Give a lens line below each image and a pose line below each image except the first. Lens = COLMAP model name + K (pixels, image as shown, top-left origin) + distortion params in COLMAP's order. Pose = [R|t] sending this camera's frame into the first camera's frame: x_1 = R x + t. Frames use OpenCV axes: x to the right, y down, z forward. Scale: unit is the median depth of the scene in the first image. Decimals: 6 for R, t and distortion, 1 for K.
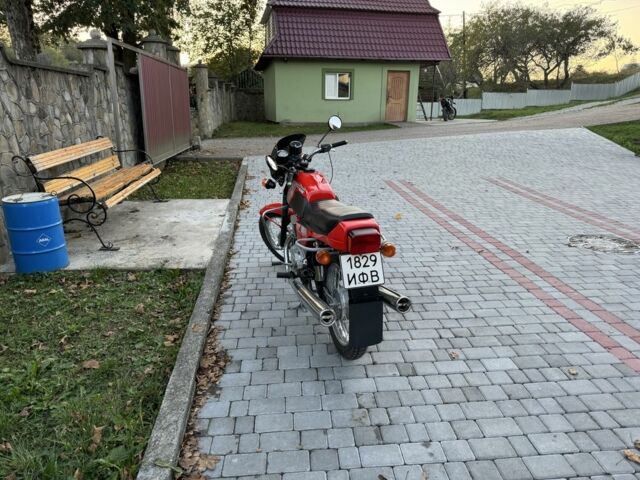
lens RADIAL K [[455.1, 0, 319.6], [0, 455.1, 233.2], [0, 0, 1]] dist [0.071853, -0.092881]
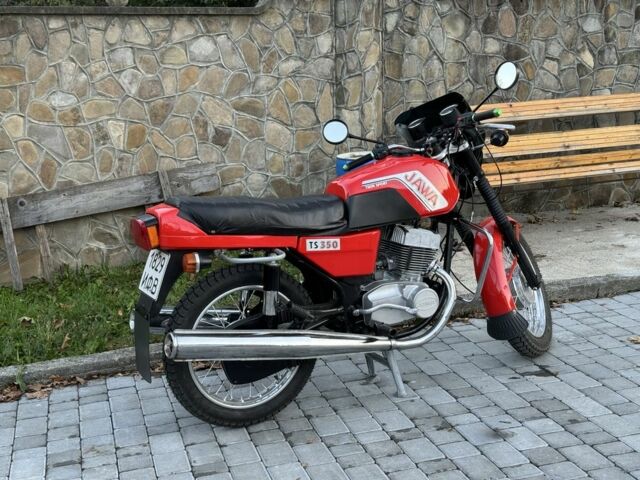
lens RADIAL K [[899.5, 0, 320.0], [0, 899.5, 240.0], [0, 0, 1]] dist [0.134376, -0.084664]
pose [[0.206505, 0.202918, -0.957173, 1.001164], [-0.241702, 0.958521, 0.151058, -0.166300], [0.948122, 0.200156, 0.246985, 0.581406]]
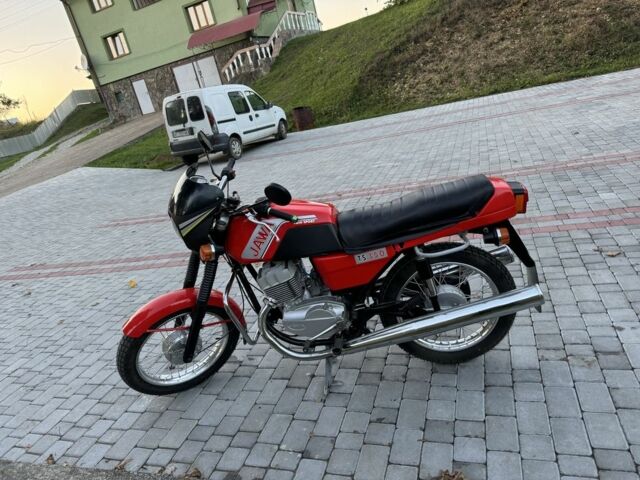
lens RADIAL K [[455.1, 0, 319.6], [0, 455.1, 233.2], [0, 0, 1]] dist [0.071853, -0.092881]
pose [[0.367250, -0.368849, 0.853861, -0.531874], [0.463960, 0.868291, 0.175531, -0.161326], [-0.806144, 0.331693, 0.490011, 0.568846]]
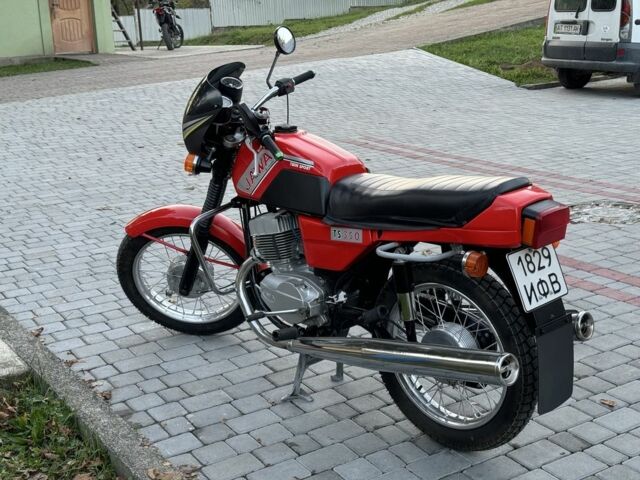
lens RADIAL K [[899.5, 0, 320.0], [0, 899.5, 240.0], [0, 0, 1]] dist [0.134376, -0.084664]
pose [[0.879994, -0.142815, 0.453006, -0.433657], [0.160849, 0.986978, -0.001304, -0.004073], [-0.446921, 0.074013, 0.891506, 0.065842]]
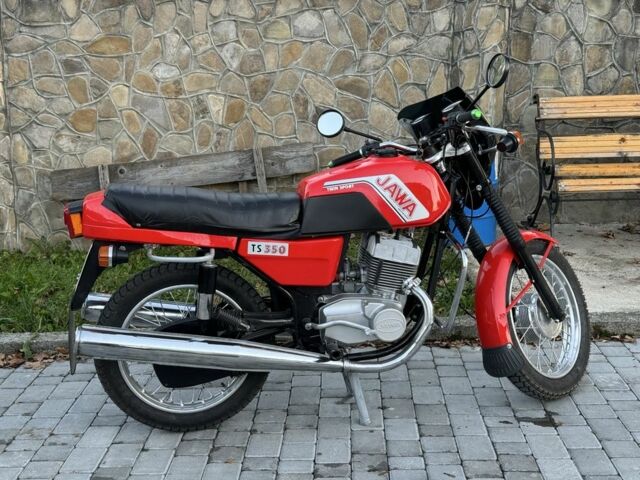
lens RADIAL K [[899.5, 0, 320.0], [0, 899.5, 240.0], [0, 0, 1]] dist [0.134376, -0.084664]
pose [[-0.099493, 0.240648, -0.965500, 0.917251], [-0.269706, 0.927468, 0.258962, -0.267932], [0.957789, 0.286166, -0.027373, 0.902234]]
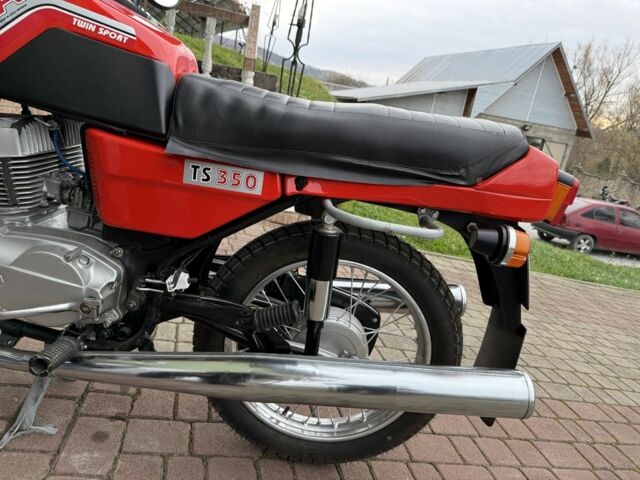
lens RADIAL K [[455.1, 0, 319.6], [0, 455.1, 233.2], [0, 0, 1]] dist [0.071853, -0.092881]
pose [[0.253682, -0.197514, 0.946907, -0.248207], [0.030872, 0.980085, 0.196164, -0.022839], [-0.966795, -0.020530, 0.254727, 0.697460]]
